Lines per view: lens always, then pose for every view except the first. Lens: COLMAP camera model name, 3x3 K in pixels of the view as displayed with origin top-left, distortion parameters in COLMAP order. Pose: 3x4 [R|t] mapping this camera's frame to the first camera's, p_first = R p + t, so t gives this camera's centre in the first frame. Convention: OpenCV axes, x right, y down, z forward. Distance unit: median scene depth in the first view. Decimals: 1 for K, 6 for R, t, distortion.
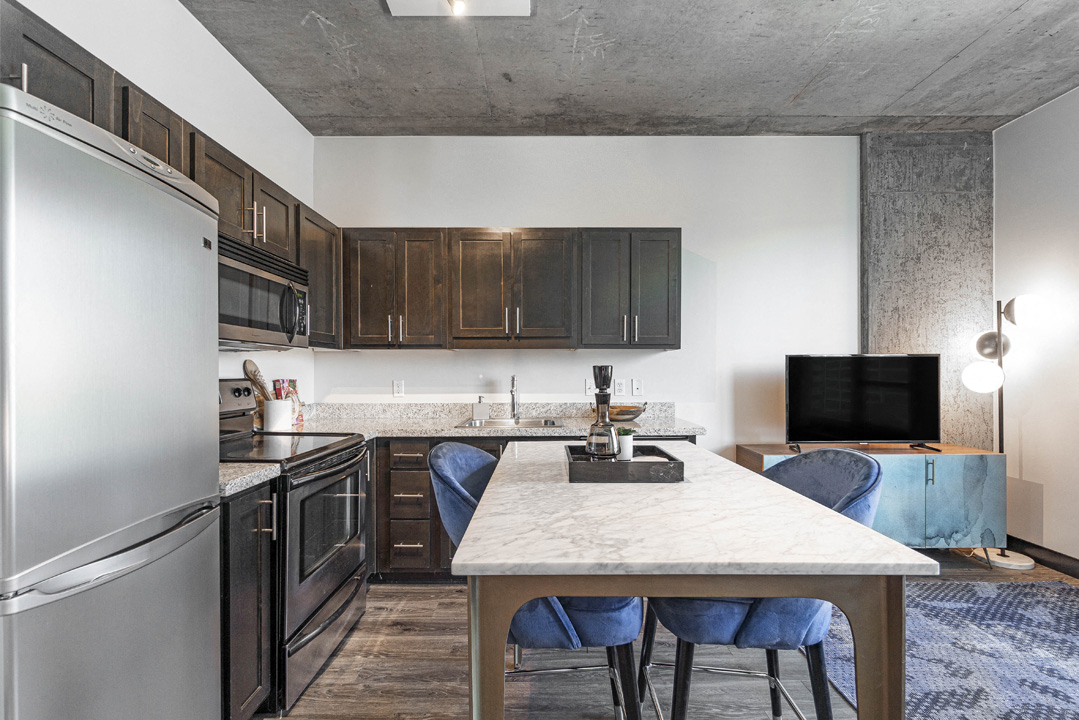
lens RADIAL K [[469.9, 0, 548.2], [0, 469.9, 361.3], [0, 0, 1]] dist [-0.001346, -0.000312]
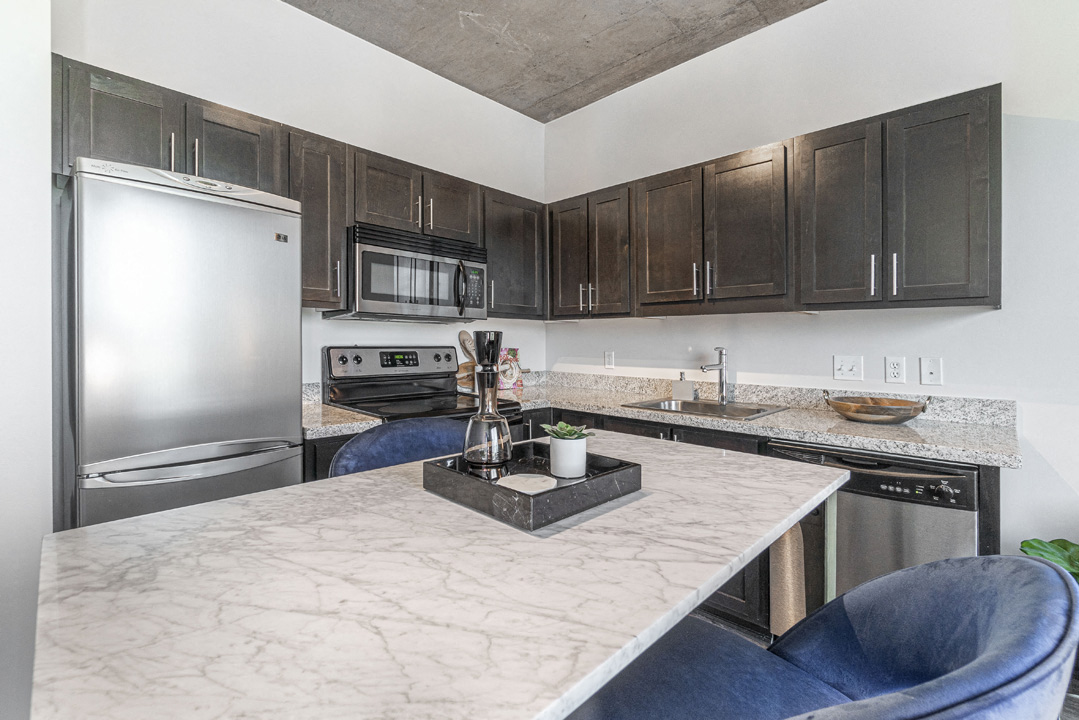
lens RADIAL K [[469.9, 0, 543.0], [0, 469.9, 337.2], [0, 0, 1]] dist [-0.001346, -0.000312]
pose [[0.722270, 0.001065, -0.691610, 0.278563], [0.004666, 0.999969, 0.006413, 0.005507], [0.691595, -0.007859, 0.722243, 0.238594]]
